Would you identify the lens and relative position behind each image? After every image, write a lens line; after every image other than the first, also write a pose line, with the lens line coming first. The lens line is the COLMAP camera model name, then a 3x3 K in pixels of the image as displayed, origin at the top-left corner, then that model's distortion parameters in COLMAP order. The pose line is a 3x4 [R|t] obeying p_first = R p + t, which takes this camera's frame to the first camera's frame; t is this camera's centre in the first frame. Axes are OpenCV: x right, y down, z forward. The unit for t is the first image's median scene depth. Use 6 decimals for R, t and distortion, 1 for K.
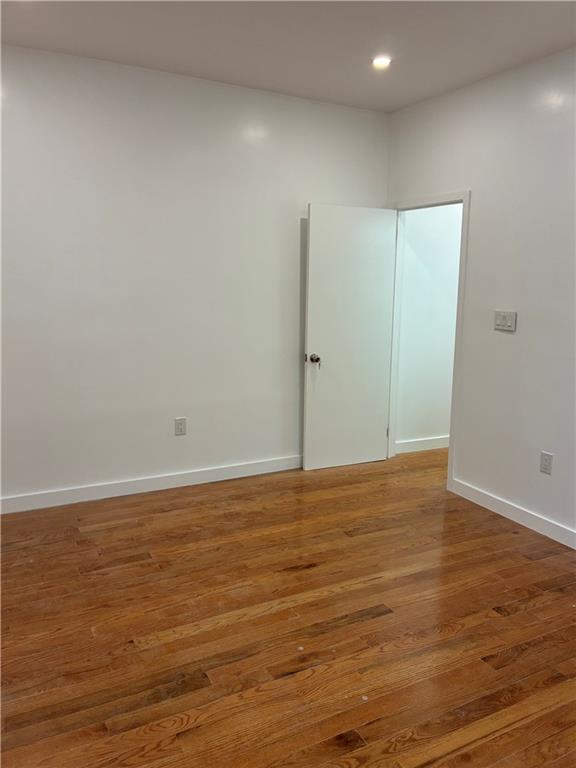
lens RADIAL K [[579.2, 0, 288.0], [0, 579.2, 384.0], [0, 0, 1]] dist [0.006019, -0.044642]
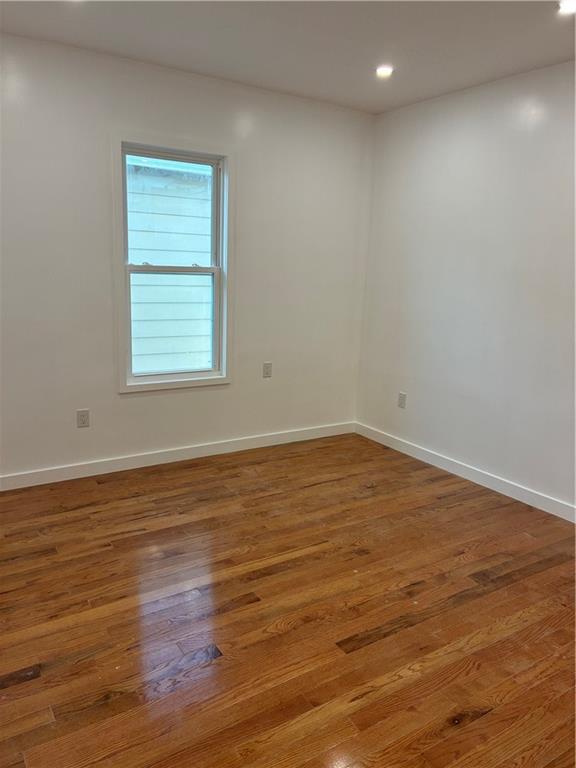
lens RADIAL K [[579.2, 0, 288.0], [0, 579.2, 384.0], [0, 0, 1]] dist [0.006019, -0.044642]
pose [[-0.995130, -0.015065, -0.097410, 0.391127], [-0.050277, 0.927607, 0.370159, -0.353989], [0.084782, 0.373254, -0.923847, 1.874919]]
